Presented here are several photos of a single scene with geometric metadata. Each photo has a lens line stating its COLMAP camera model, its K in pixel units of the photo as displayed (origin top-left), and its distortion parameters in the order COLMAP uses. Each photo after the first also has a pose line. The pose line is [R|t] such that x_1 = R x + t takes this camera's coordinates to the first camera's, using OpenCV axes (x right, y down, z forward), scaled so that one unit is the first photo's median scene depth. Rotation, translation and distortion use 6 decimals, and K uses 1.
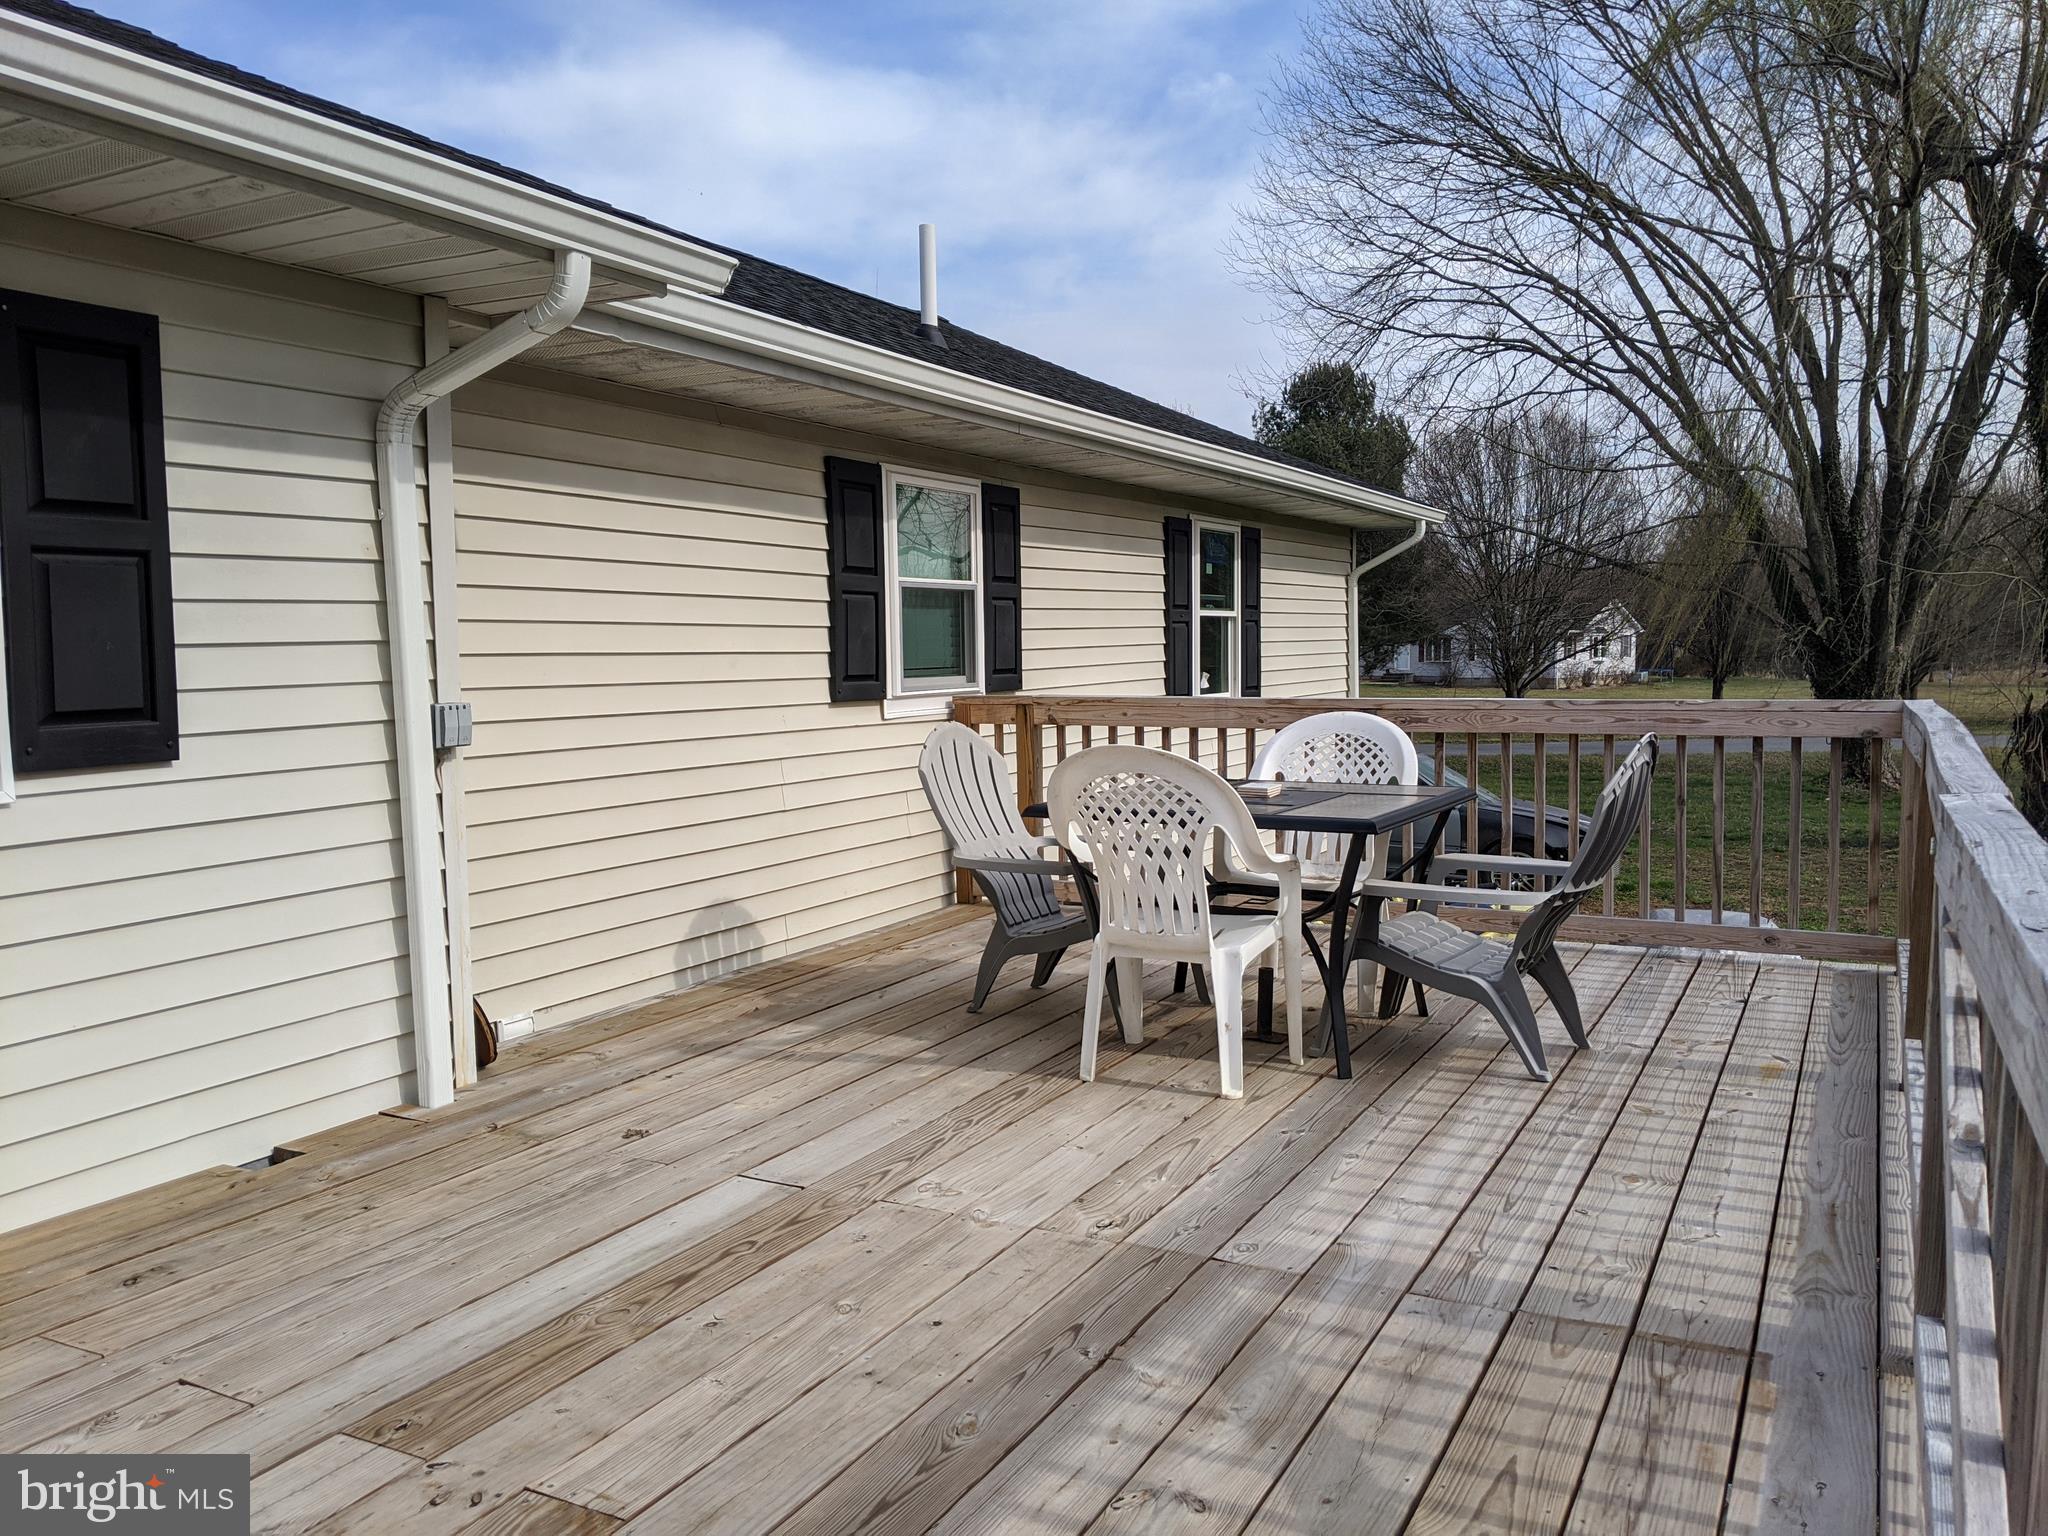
lens RADIAL K [[1642.6, 0, 1023.3], [0, 1642.6, 785.8], [0, 0, 1]] dist [0.053675, -0.078979]
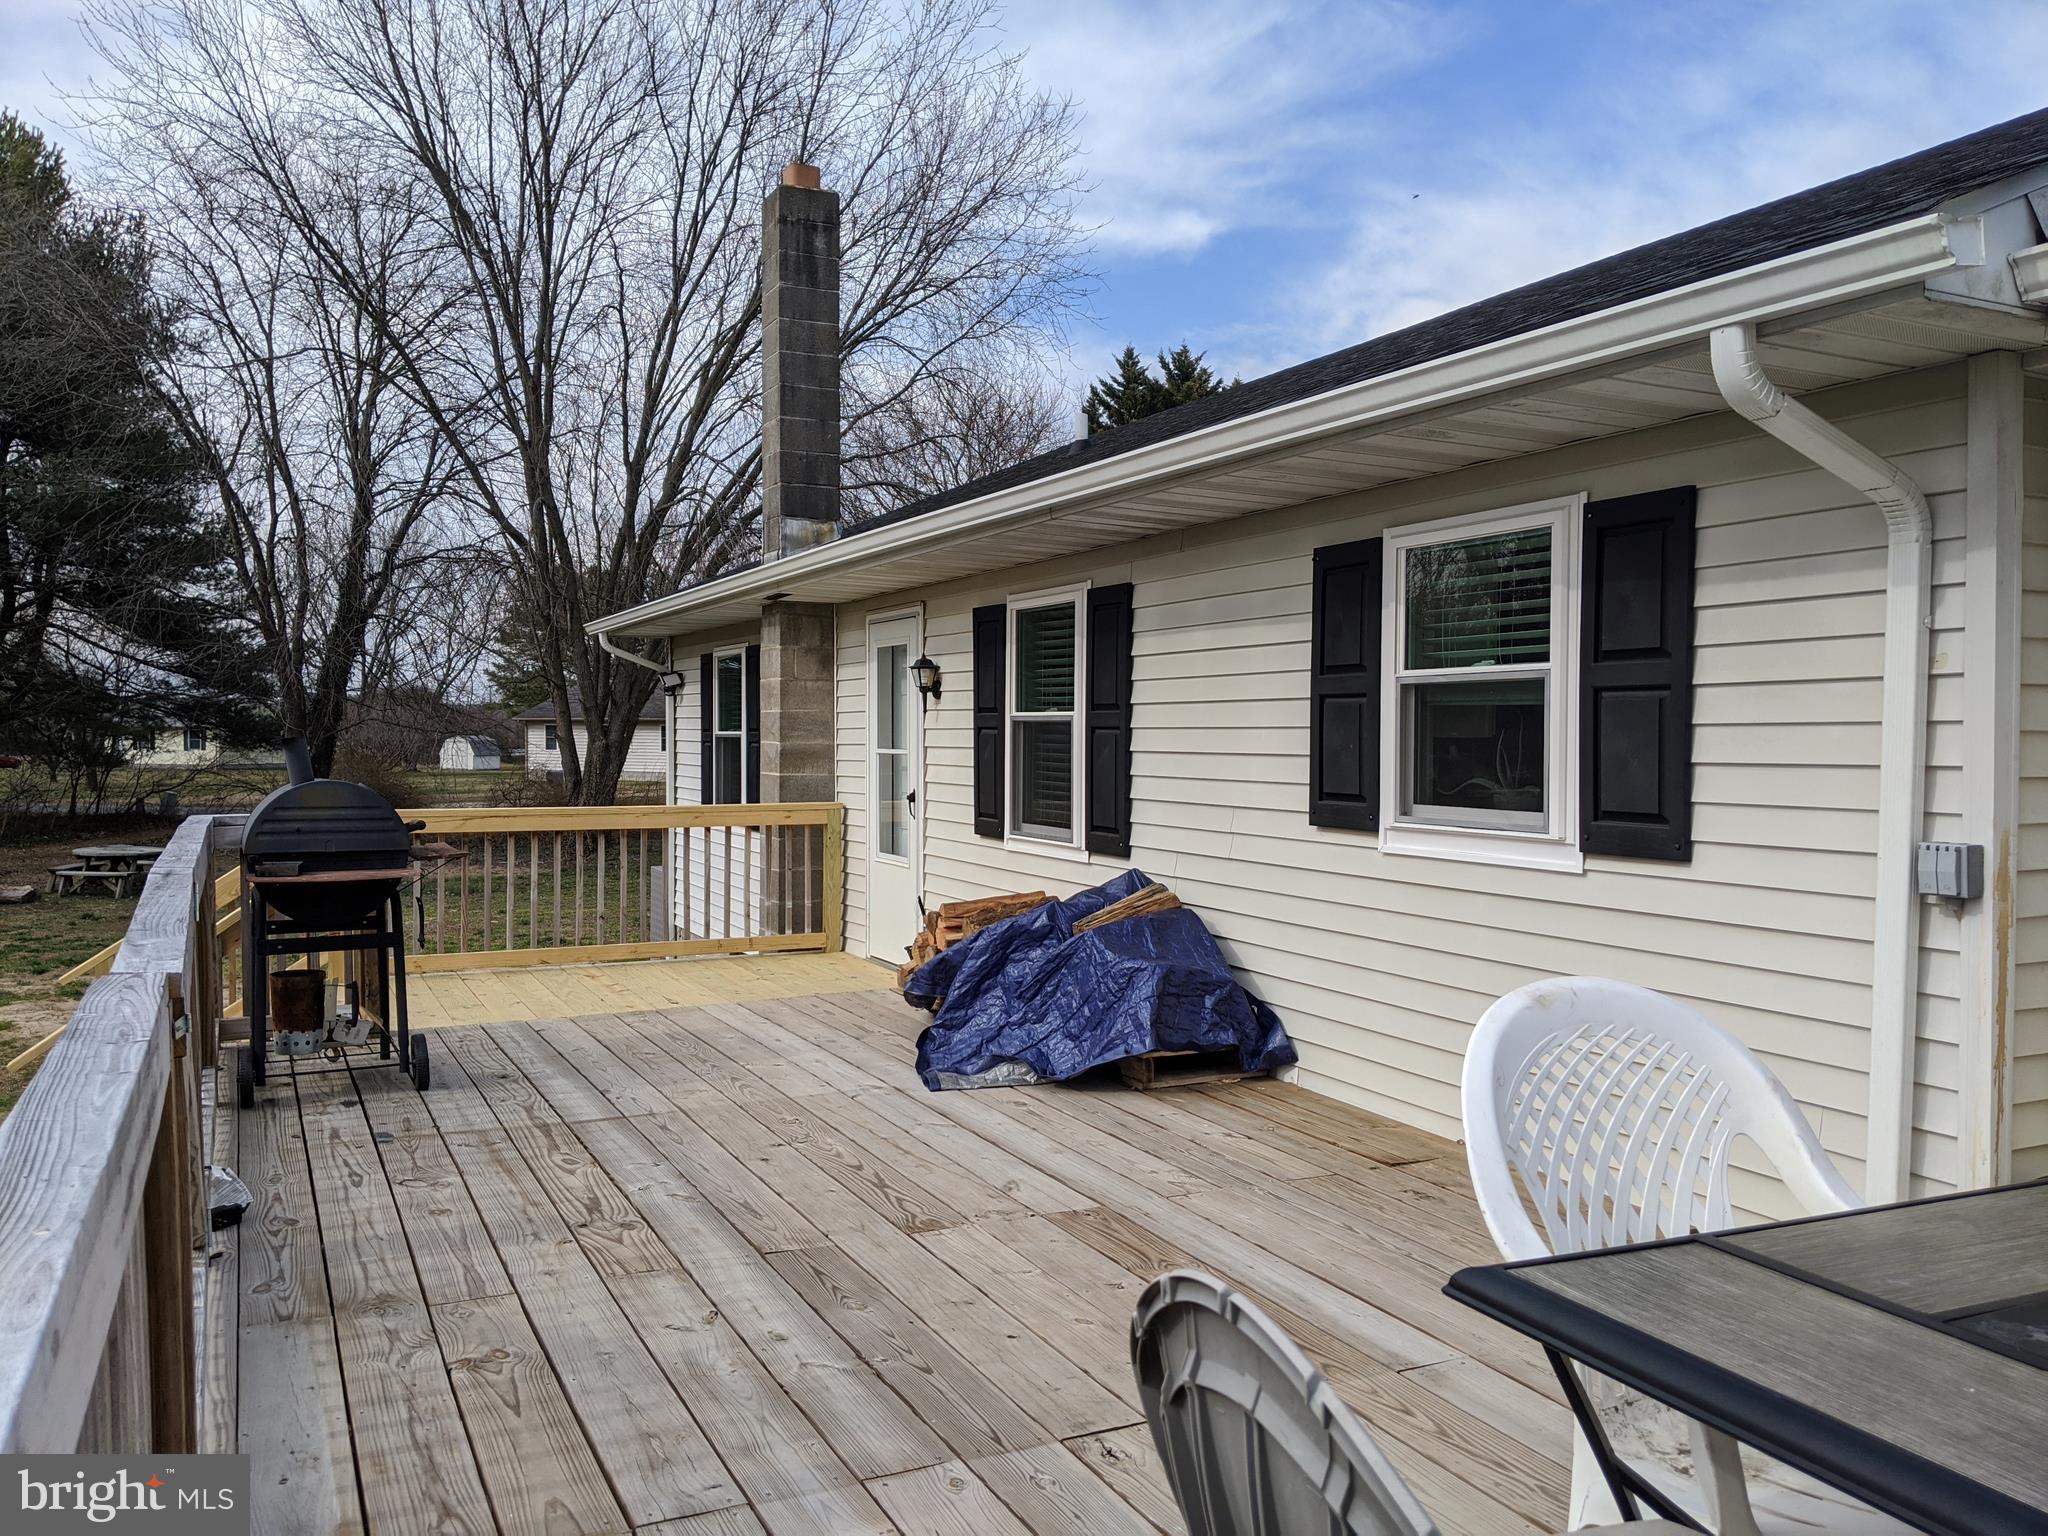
lens RADIAL K [[1642.6, 0, 1026.4], [0, 1642.6, 753.9], [0, 0, 1]] dist [0.053675, -0.078979]
pose [[-0.607879, 0.014230, -0.793902, 0.908319], [-0.073733, 0.994508, 0.074282, -0.187873], [0.790599, 0.103691, -0.603491, 1.732466]]
